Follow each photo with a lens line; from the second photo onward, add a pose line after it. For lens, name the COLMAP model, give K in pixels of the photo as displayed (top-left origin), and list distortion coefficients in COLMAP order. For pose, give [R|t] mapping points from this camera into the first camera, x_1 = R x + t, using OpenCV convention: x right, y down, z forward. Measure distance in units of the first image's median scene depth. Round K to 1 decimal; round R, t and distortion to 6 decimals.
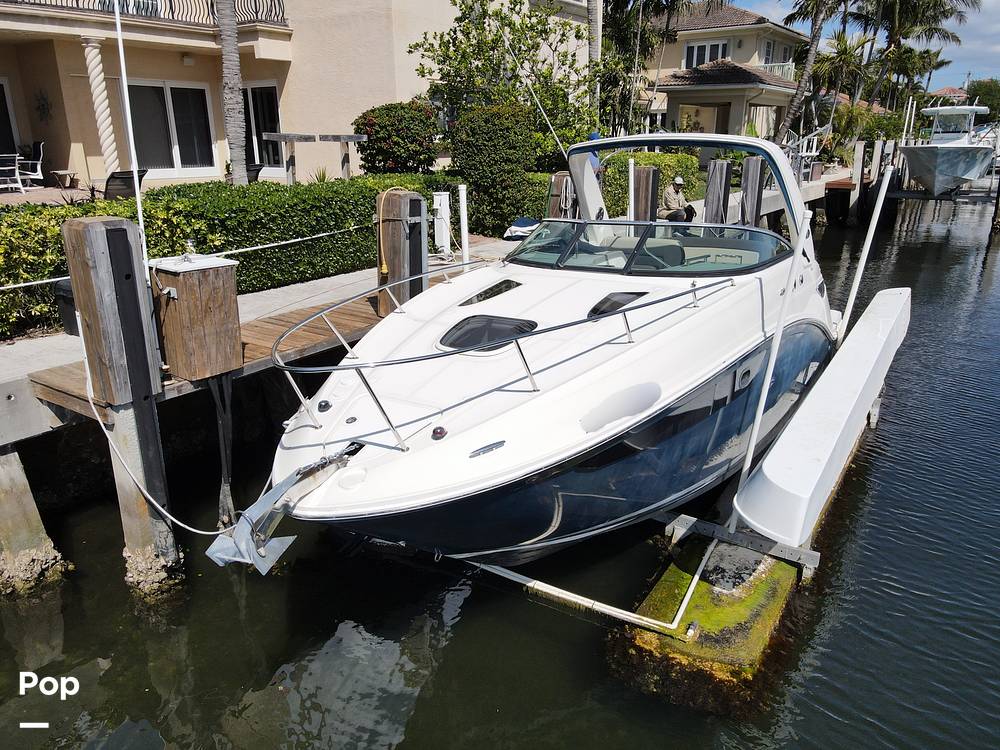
lens RADIAL K [[718.7, 0, 501.9], [0, 718.7, 376.2], [0, 0, 1]] dist [0.021691, -0.020595]
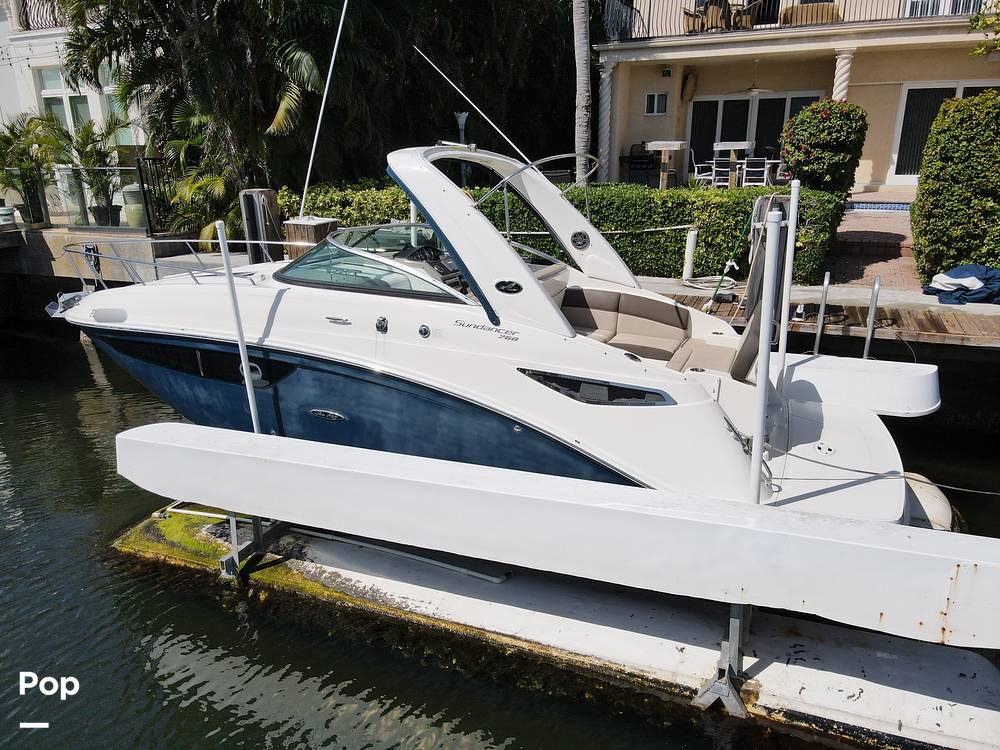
lens RADIAL K [[718.7, 0, 480.2], [0, 718.7, 369.0], [0, 0, 1]] dist [0.021691, -0.020595]
pose [[0.204679, 0.291753, -0.934338, 0.924944], [-0.303210, 0.926492, 0.222881, -0.226145], [0.930683, 0.237681, 0.278096, 0.660398]]
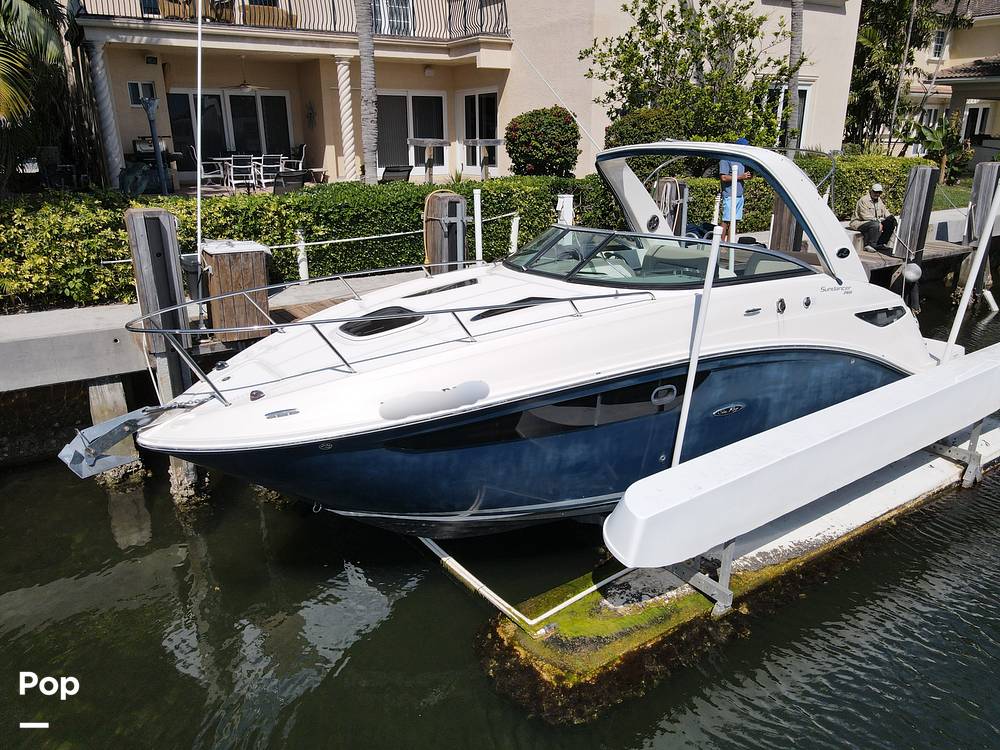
lens RADIAL K [[718.7, 0, 497.4], [0, 718.7, 374.1], [0, 0, 1]] dist [0.021691, -0.020595]
pose [[0.925075, 0.116843, -0.361365, 0.312048], [-0.117330, 0.992878, 0.020676, -0.012899], [0.361207, 0.023272, 0.932195, 0.007958]]
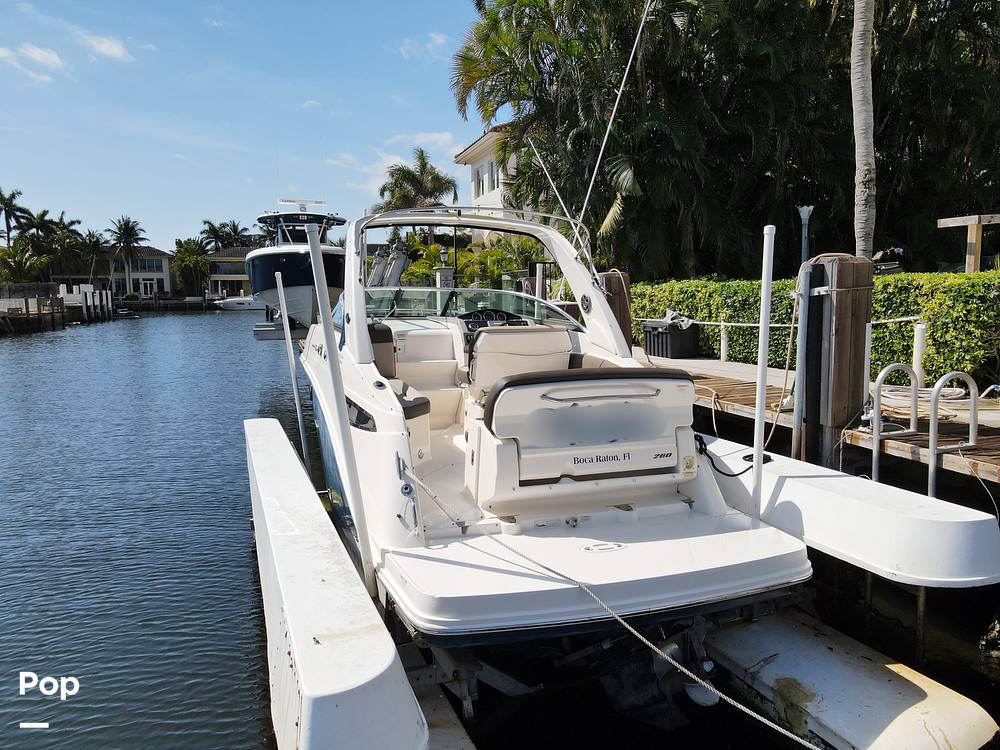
lens RADIAL K [[718.7, 0, 498.5], [0, 718.7, 376.1], [0, 0, 1]] dist [0.021691, -0.020595]
pose [[-0.712589, 0.076213, -0.697430, 0.796721], [-0.216412, 0.921729, 0.321840, -0.390127], [0.667370, 0.380271, -0.640321, 1.500255]]
